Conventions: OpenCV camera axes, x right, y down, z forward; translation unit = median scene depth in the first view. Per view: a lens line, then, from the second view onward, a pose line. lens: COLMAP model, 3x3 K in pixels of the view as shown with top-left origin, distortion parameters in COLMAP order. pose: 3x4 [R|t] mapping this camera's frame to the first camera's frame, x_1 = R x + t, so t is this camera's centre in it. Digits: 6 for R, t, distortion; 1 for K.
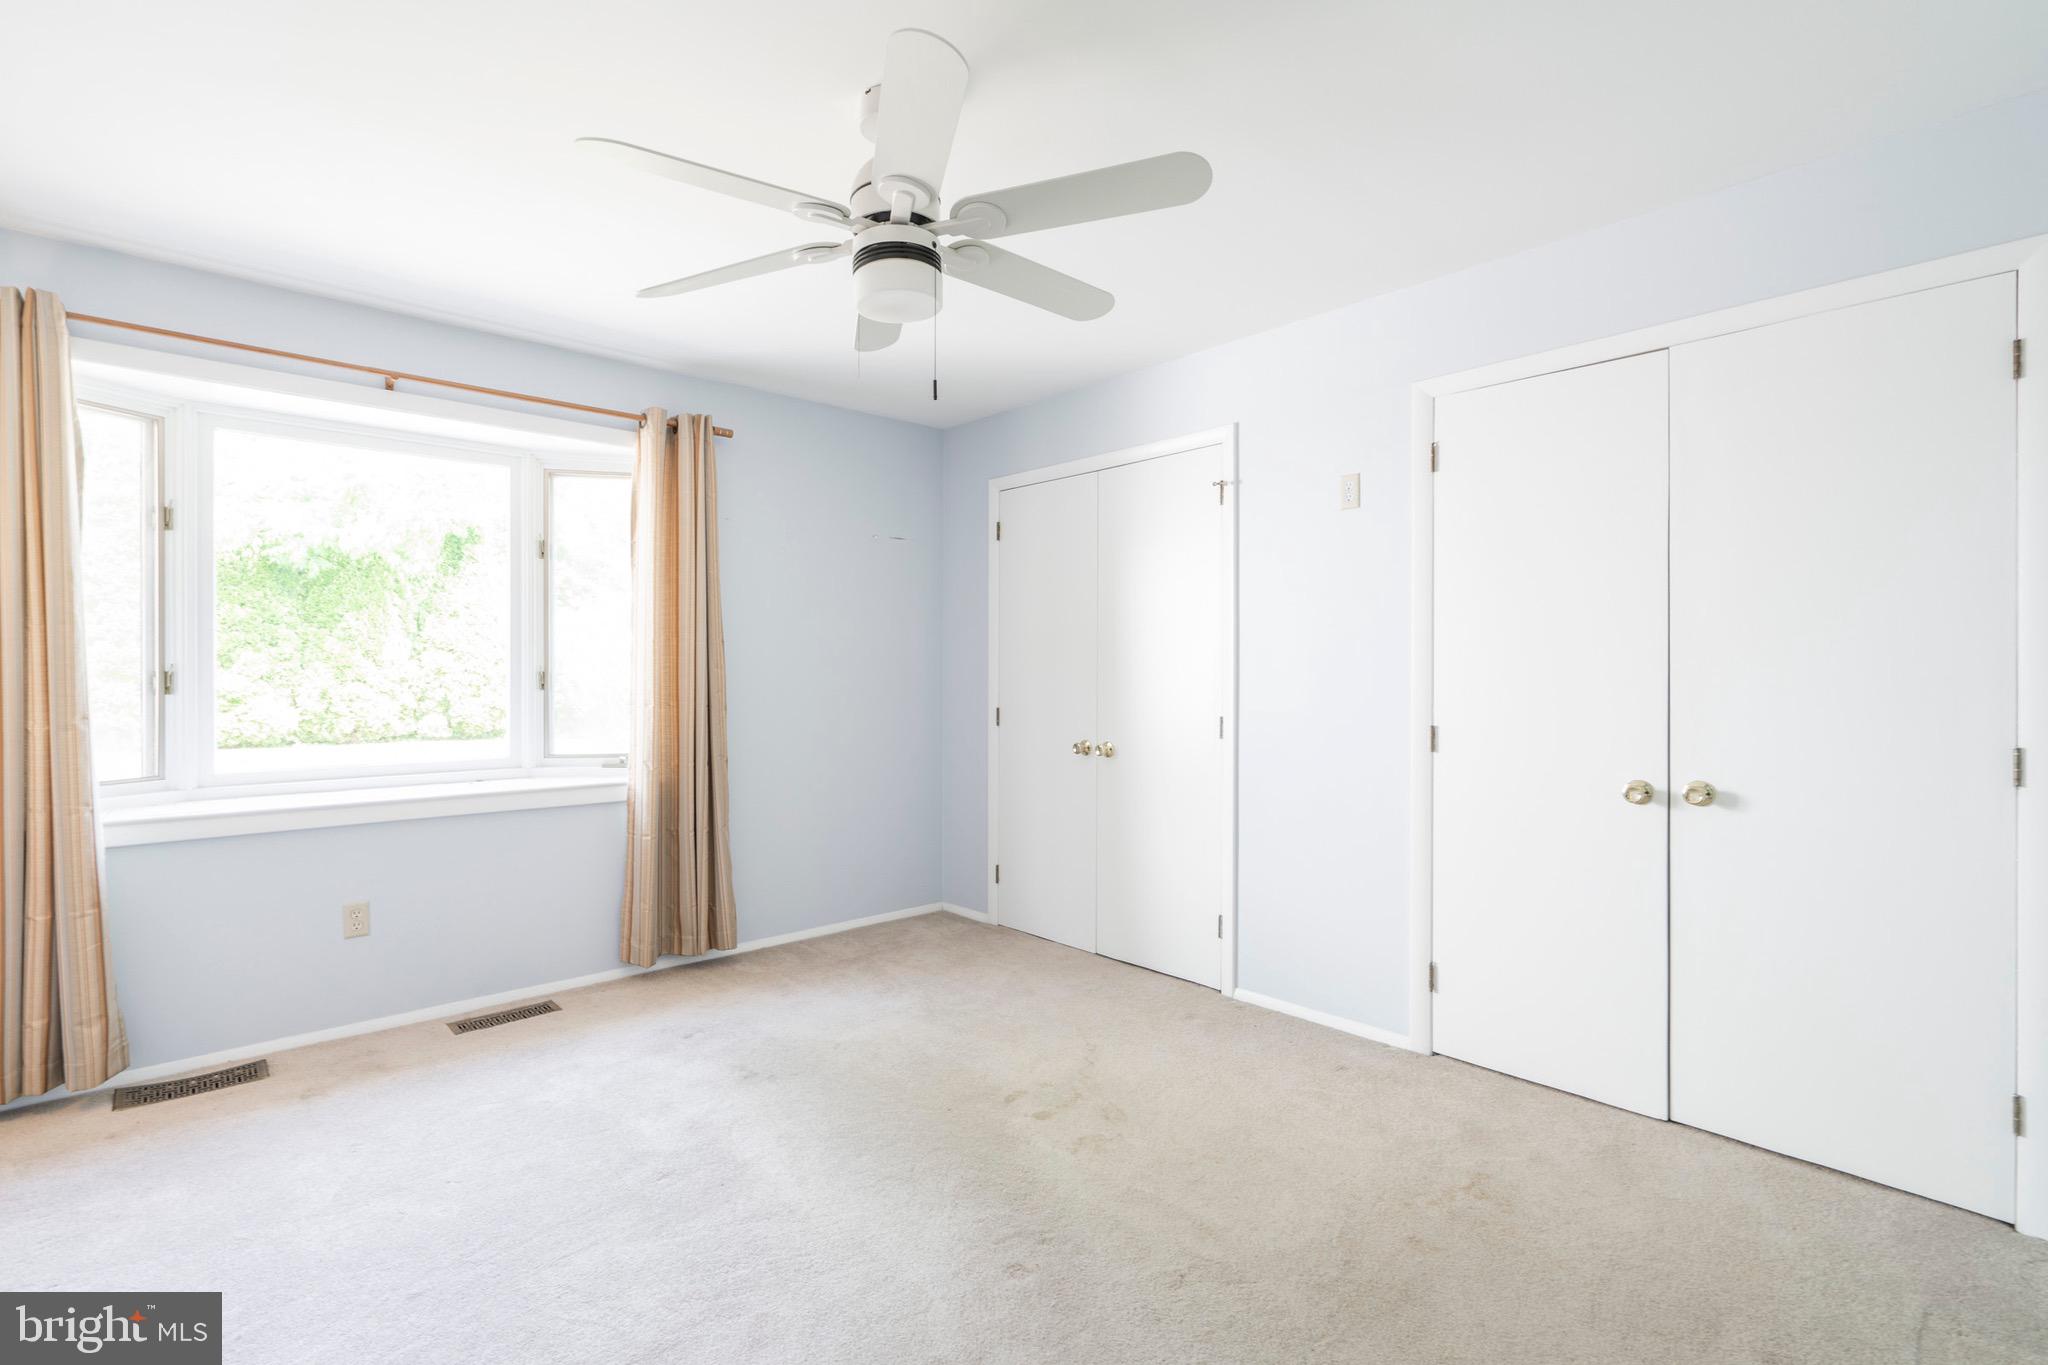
lens RADIAL K [[929.6, 0, 1002.5], [0, 929.6, 680.5], [0, 0, 1]] dist [-0.008501, 0.001099]
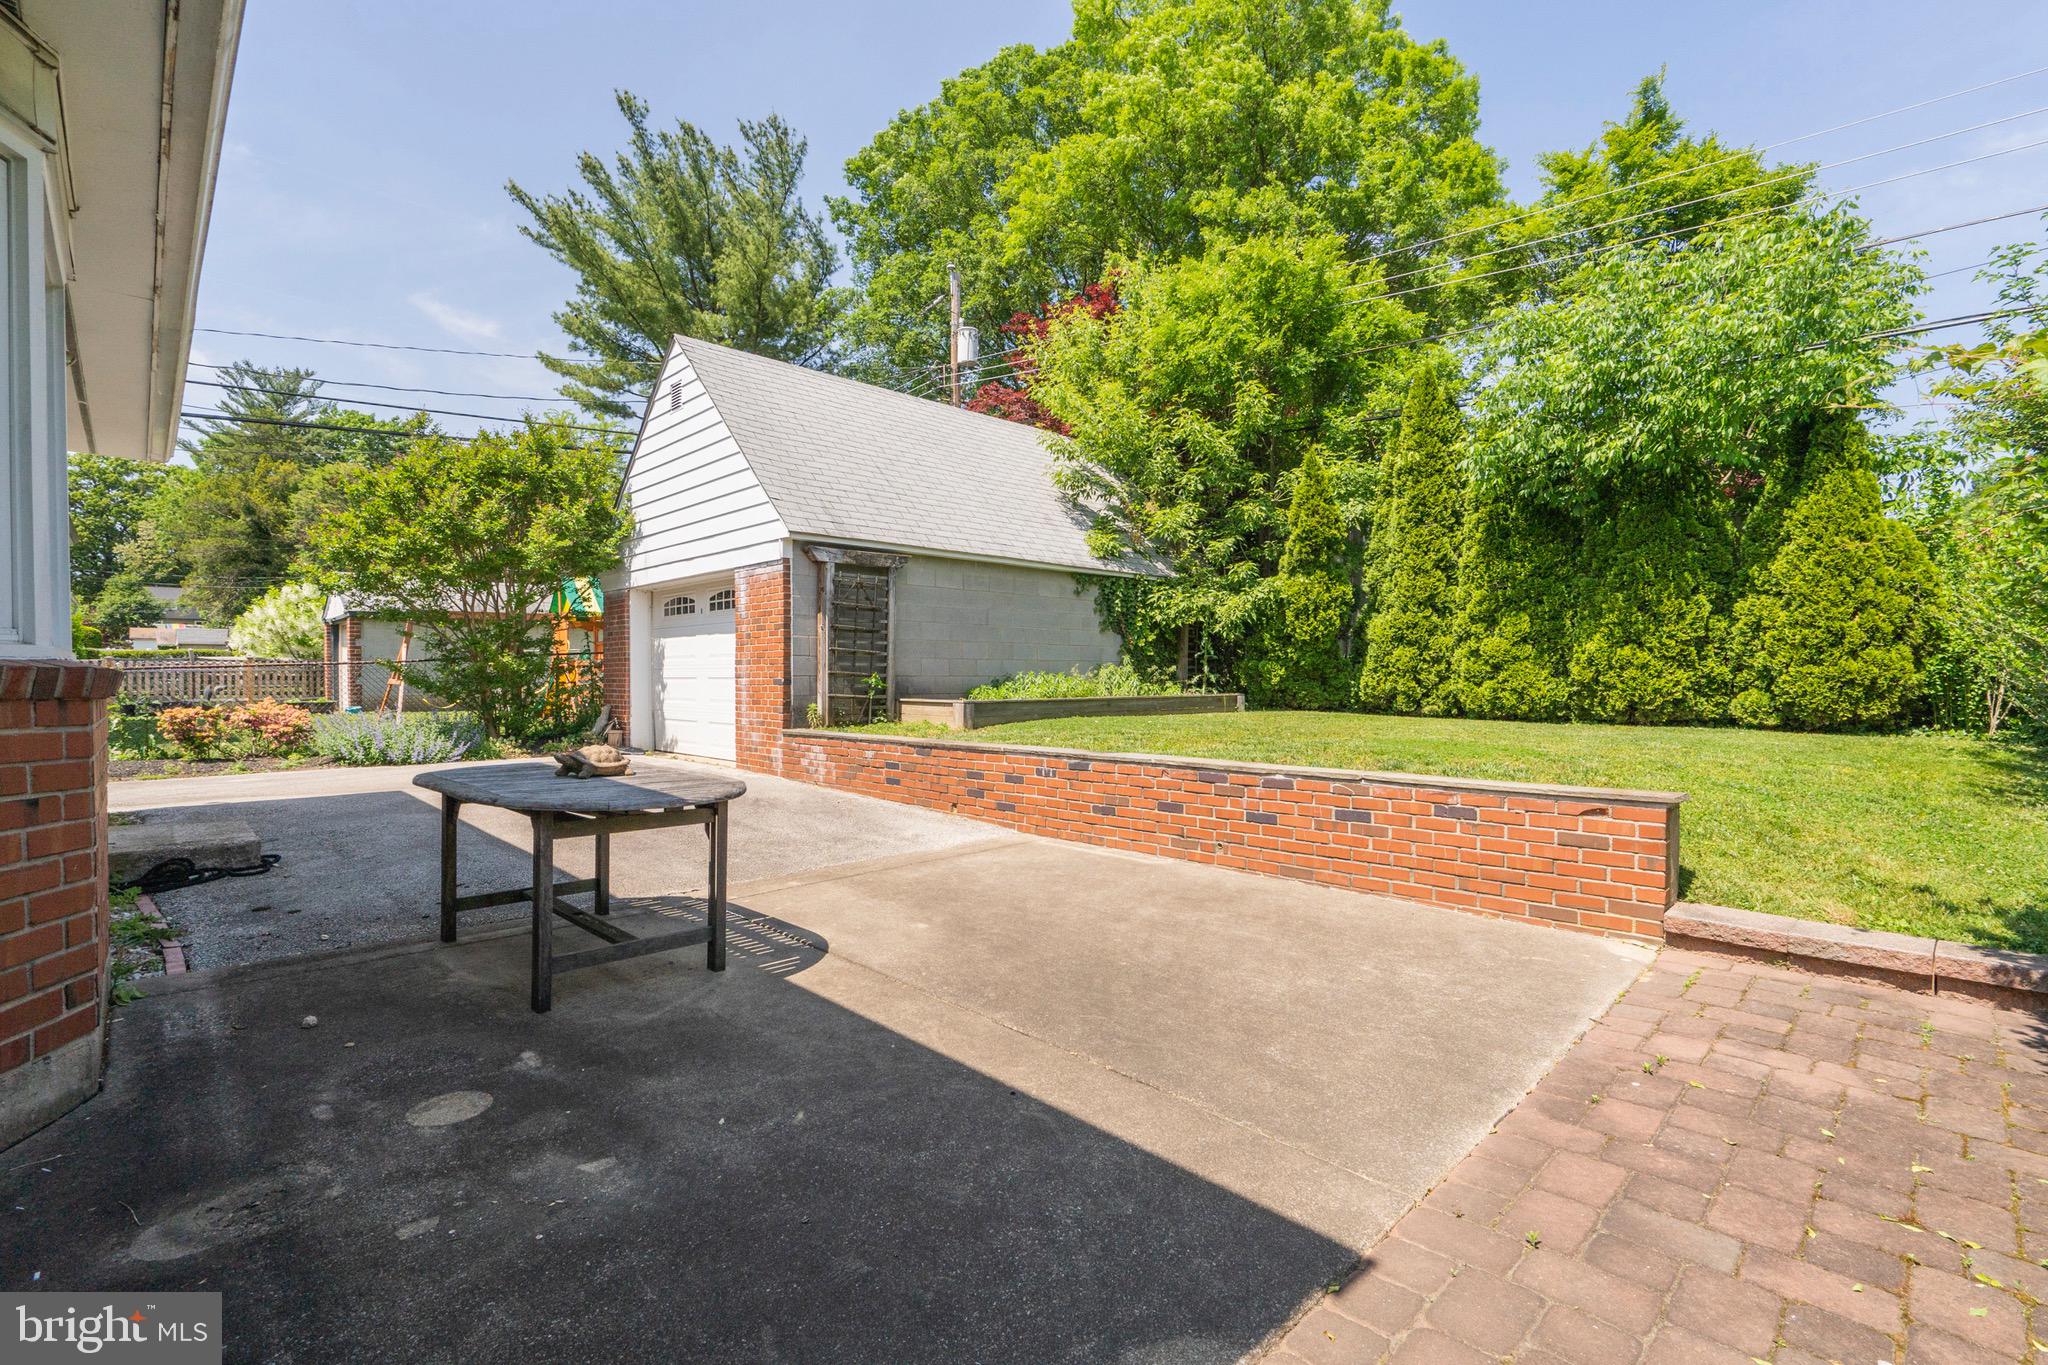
lens RADIAL K [[929.6, 0, 1015.6], [0, 929.6, 671.4], [0, 0, 1]] dist [-0.008501, 0.001099]
pose [[0.027635, -0.003528, -0.999612, 0.040017], [-0.006930, 0.999969, -0.003721, 0.029130], [0.999594, 0.007030, 0.027609, 0.453587]]
